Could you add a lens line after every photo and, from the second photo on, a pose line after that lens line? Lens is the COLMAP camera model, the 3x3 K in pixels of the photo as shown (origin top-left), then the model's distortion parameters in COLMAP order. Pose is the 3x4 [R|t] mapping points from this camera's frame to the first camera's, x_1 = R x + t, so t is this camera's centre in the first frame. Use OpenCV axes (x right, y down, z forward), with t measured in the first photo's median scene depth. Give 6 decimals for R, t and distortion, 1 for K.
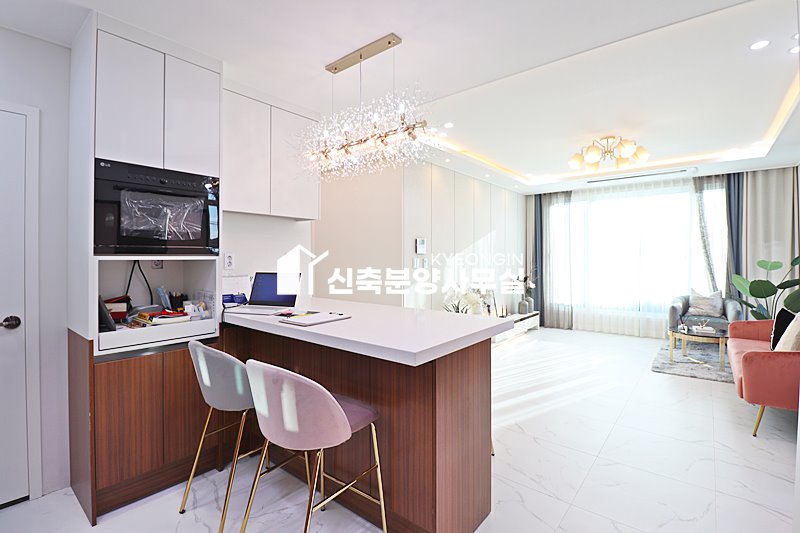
lens RADIAL K [[378.4, 0, 401.2], [0, 378.4, 256.4], [0, 0, 1]] dist [-0.001667, -0.000318]
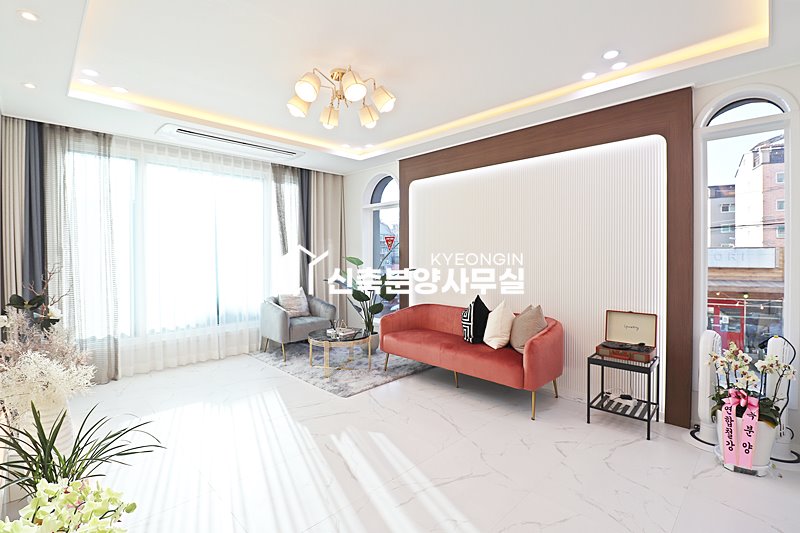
lens RADIAL K [[374.2, 0, 399.5], [0, 374.2, 262.1], [0, 0, 1]] dist [-0.000999, -0.000068]
pose [[0.111267, -0.017245, 0.993641, -0.076178], [0.001593, 0.999851, 0.017174, 0.008444], [-0.993789, -0.000328, 0.111278, 0.606564]]
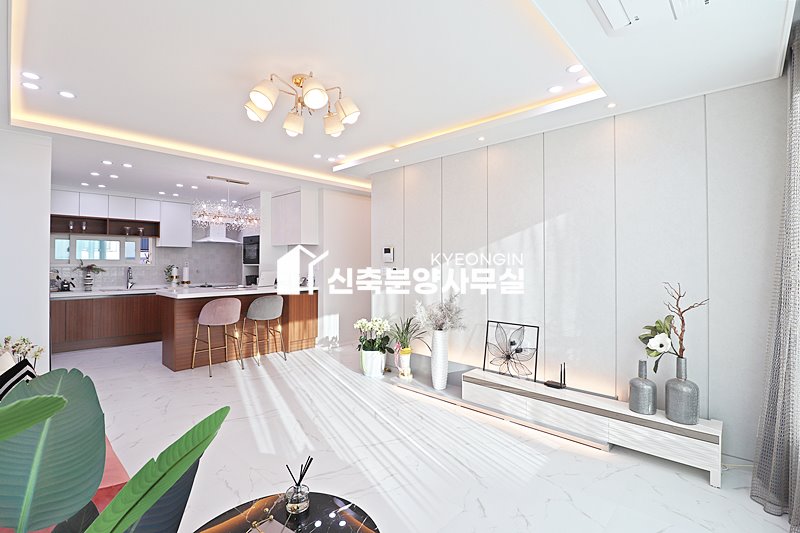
lens RADIAL K [[374.2, 0, 399.5], [0, 374.2, 262.1], [0, 0, 1]] dist [-0.000999, -0.000068]
pose [[-0.081233, -0.005552, -0.996680, 0.849809], [-0.001712, 0.999984, -0.005431, -0.001259], [0.996694, 0.001265, -0.081241, 0.893250]]
